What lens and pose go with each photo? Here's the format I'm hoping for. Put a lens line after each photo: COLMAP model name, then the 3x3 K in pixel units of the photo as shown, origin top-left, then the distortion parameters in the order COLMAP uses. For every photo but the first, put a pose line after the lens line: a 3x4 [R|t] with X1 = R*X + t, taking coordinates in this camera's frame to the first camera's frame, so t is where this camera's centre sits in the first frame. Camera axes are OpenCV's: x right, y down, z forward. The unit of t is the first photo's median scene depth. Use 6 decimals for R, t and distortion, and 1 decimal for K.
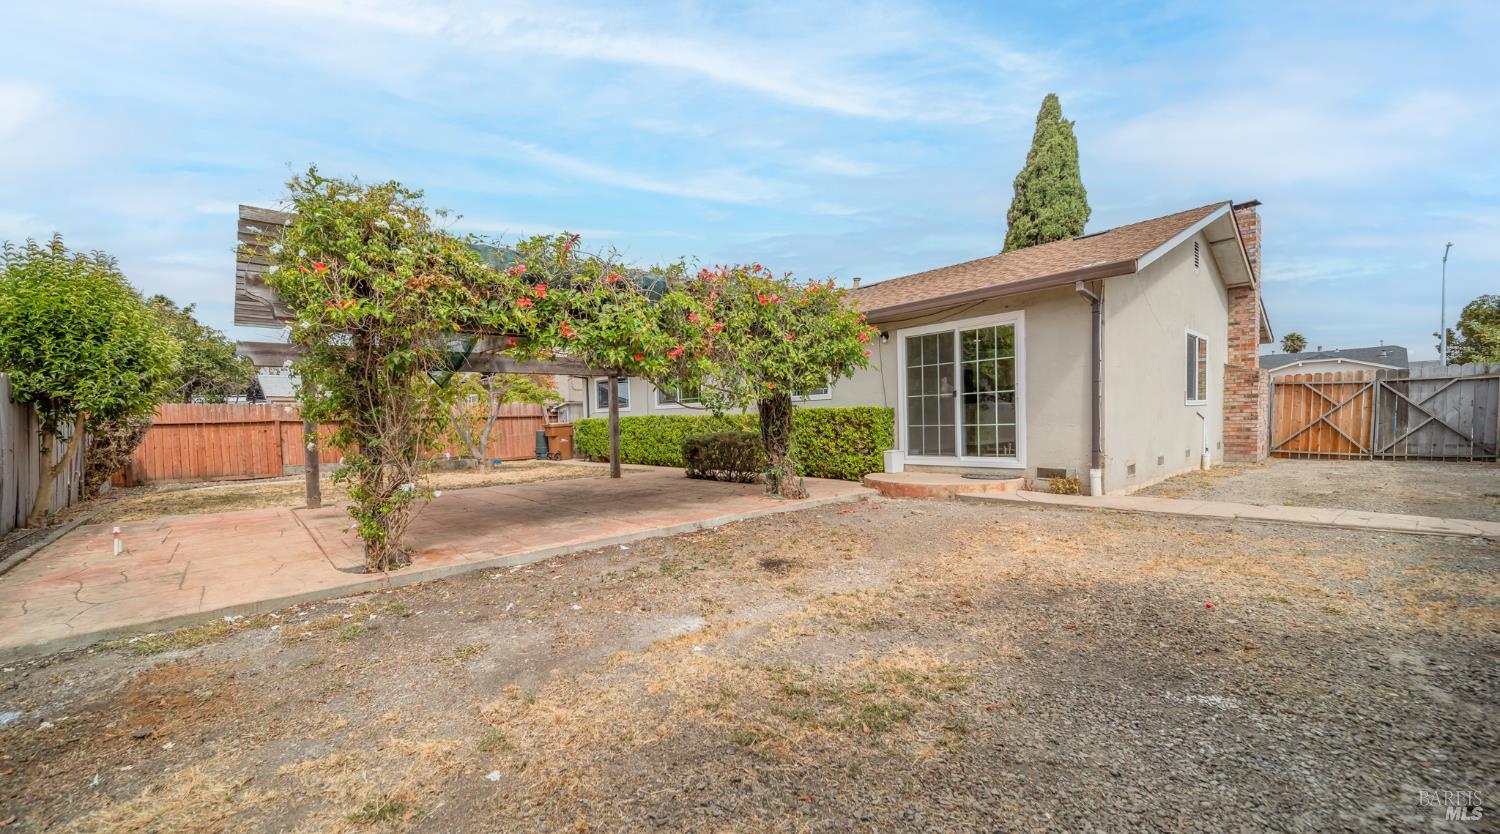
lens RADIAL K [[585.9, 0, 720.8], [0, 585.9, 446.9], [0, 0, 1]] dist [-0.000862, -0.000106]
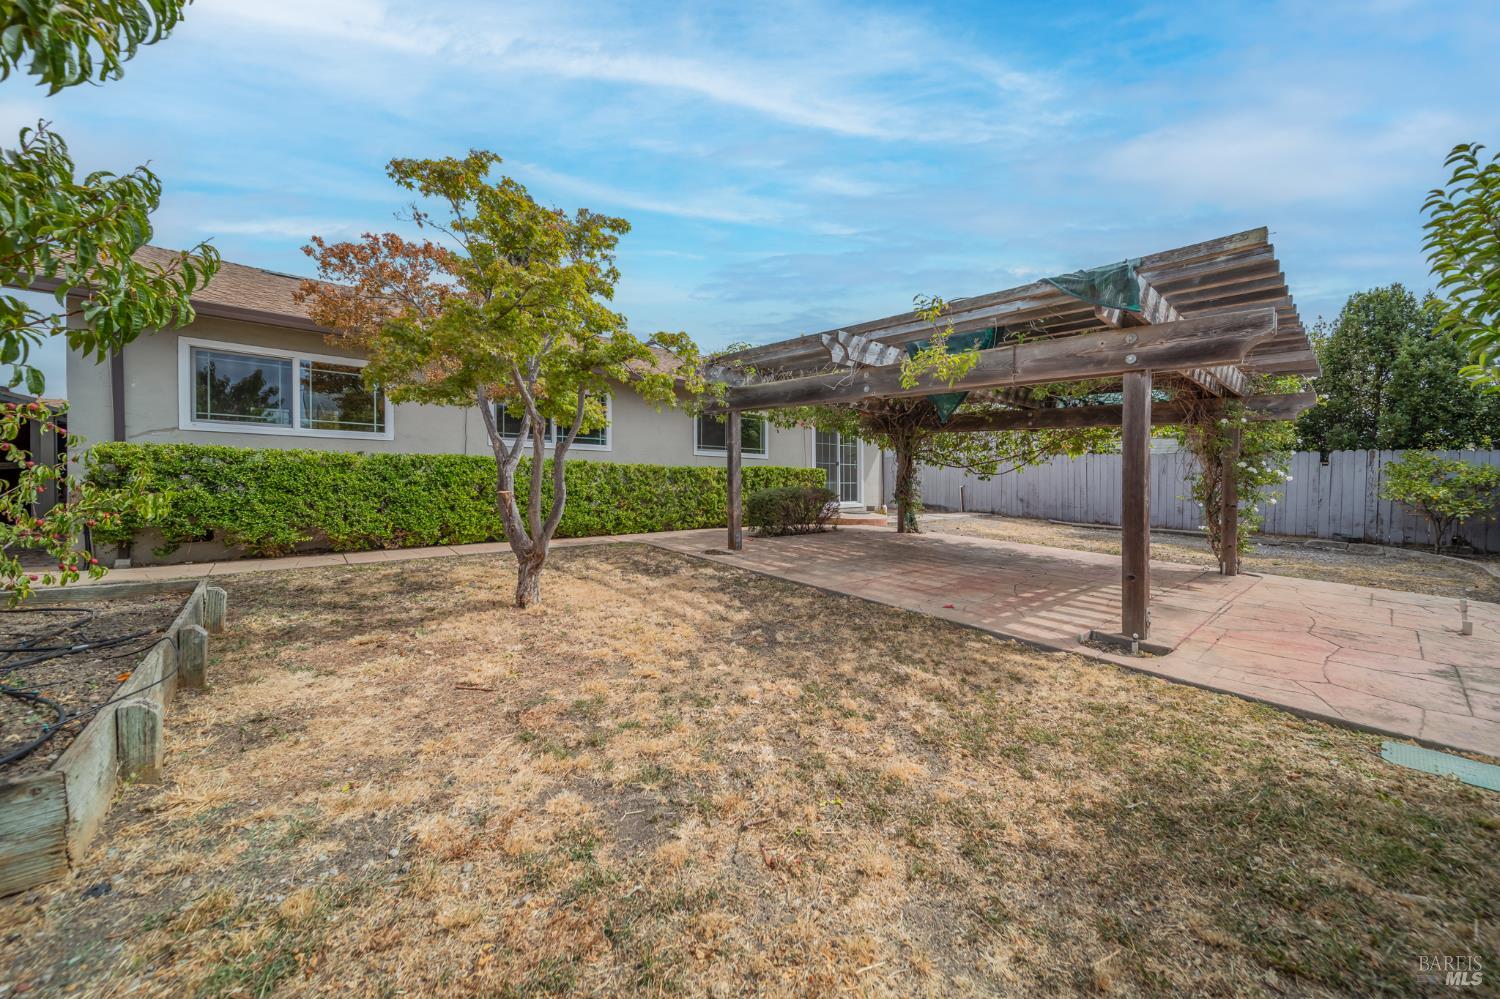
lens RADIAL K [[531.0, 0, 750.0], [0, 531.0, 499.5], [0, 0, 1]] dist [0.000167, 0.000072]
pose [[-0.009492, -0.020944, 0.999736, -0.849720], [0.021019, 0.999556, 0.021140, -0.021671], [-0.999734, 0.021214, -0.009048, 0.988947]]
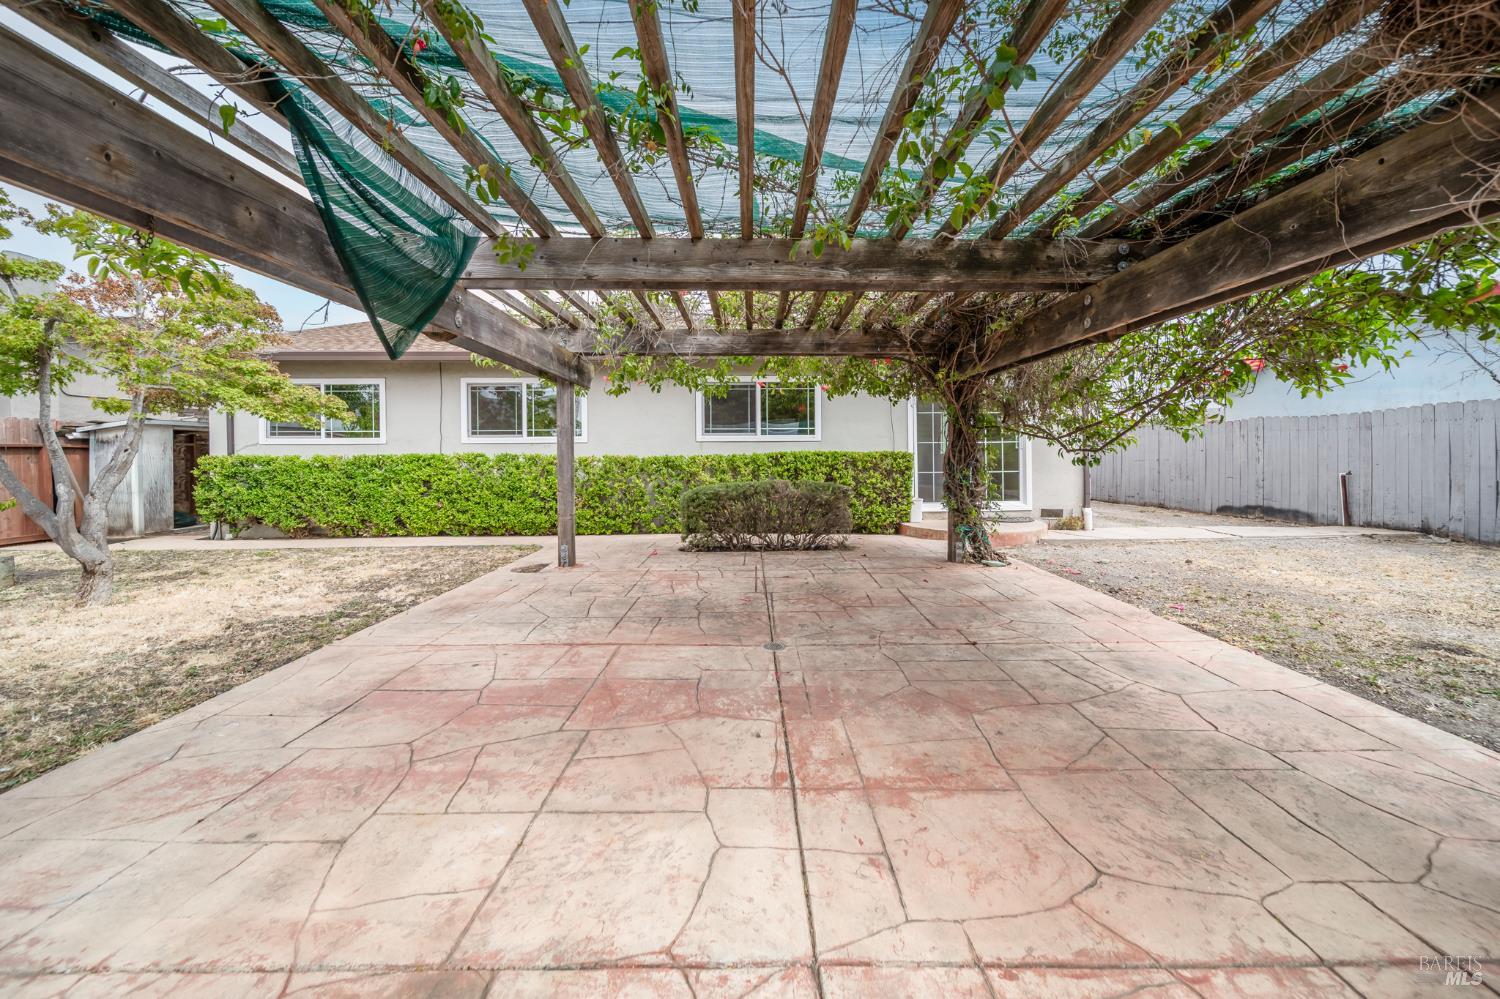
lens RADIAL K [[531.0, 0, 750.0], [0, 531.0, 499.5], [0, 0, 1]] dist [0.000167, 0.000072]
pose [[0.636281, -0.030790, 0.770842, -0.460305], [0.023159, 0.999515, 0.020808, -0.013846], [-0.771109, 0.004613, 0.636686, 0.546670]]
